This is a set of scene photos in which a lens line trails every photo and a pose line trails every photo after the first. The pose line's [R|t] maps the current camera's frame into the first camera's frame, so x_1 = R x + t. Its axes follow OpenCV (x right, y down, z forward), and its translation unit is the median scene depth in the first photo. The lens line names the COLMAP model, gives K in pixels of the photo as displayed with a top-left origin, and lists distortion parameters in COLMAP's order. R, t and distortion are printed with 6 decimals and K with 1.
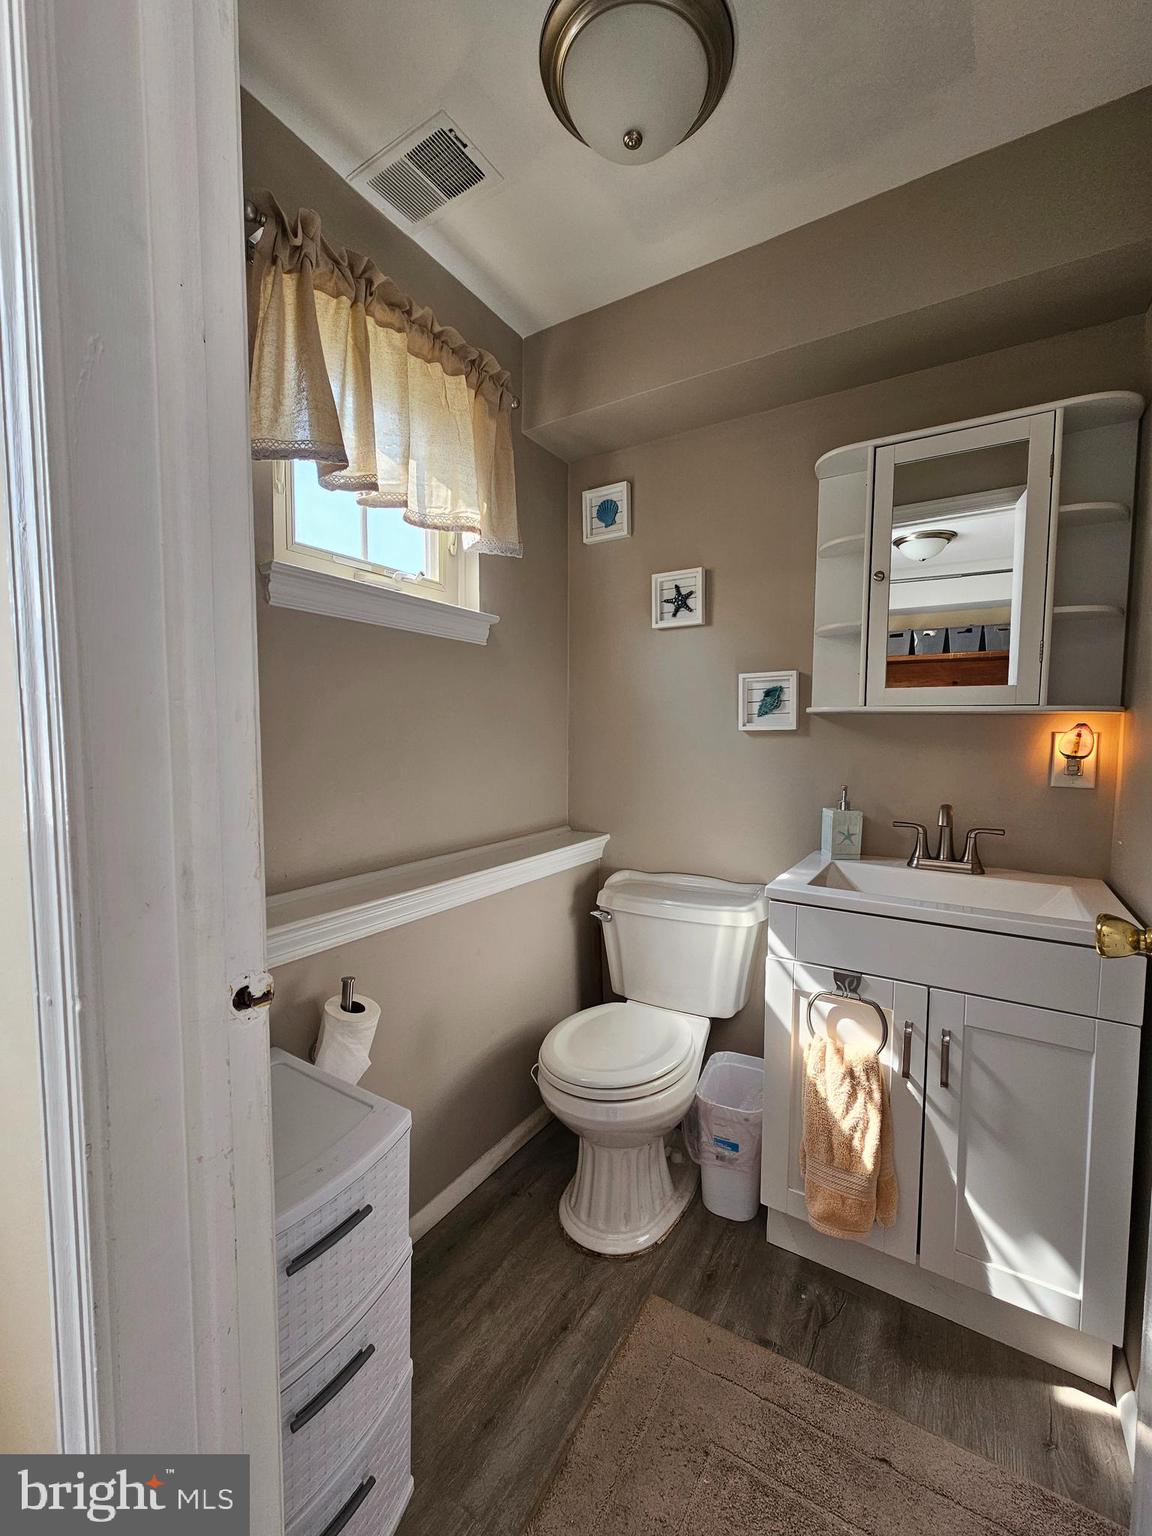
lens RADIAL K [[622.3, 0, 585.9], [0, 622.3, 771.9], [0, 0, 1]] dist [0.005466, -0.005512]
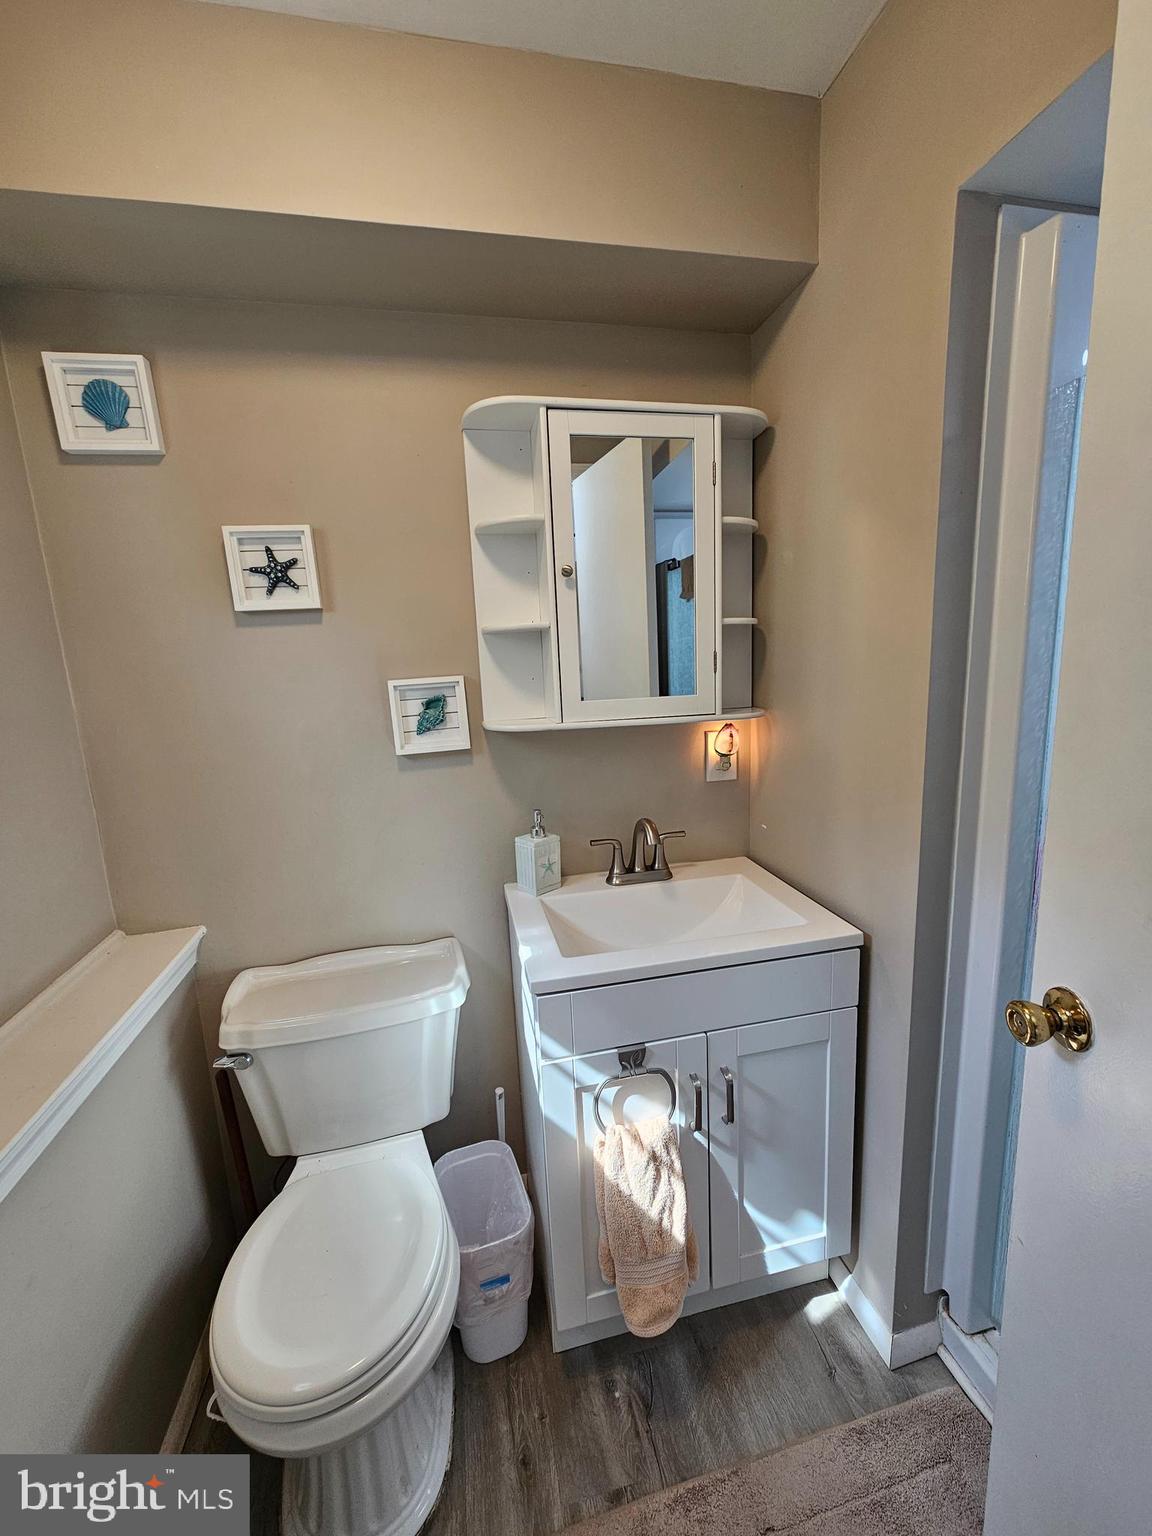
lens RADIAL K [[623.6, 0, 577.7], [0, 623.6, 771.4], [0, 0, 1]] dist [-0.000158, 0.000087]
pose [[0.716823, -0.164770, 0.677507, -0.158436], [0.095754, 0.985734, 0.138420, -0.184117], [-0.690649, -0.034349, 0.722374, 0.419231]]
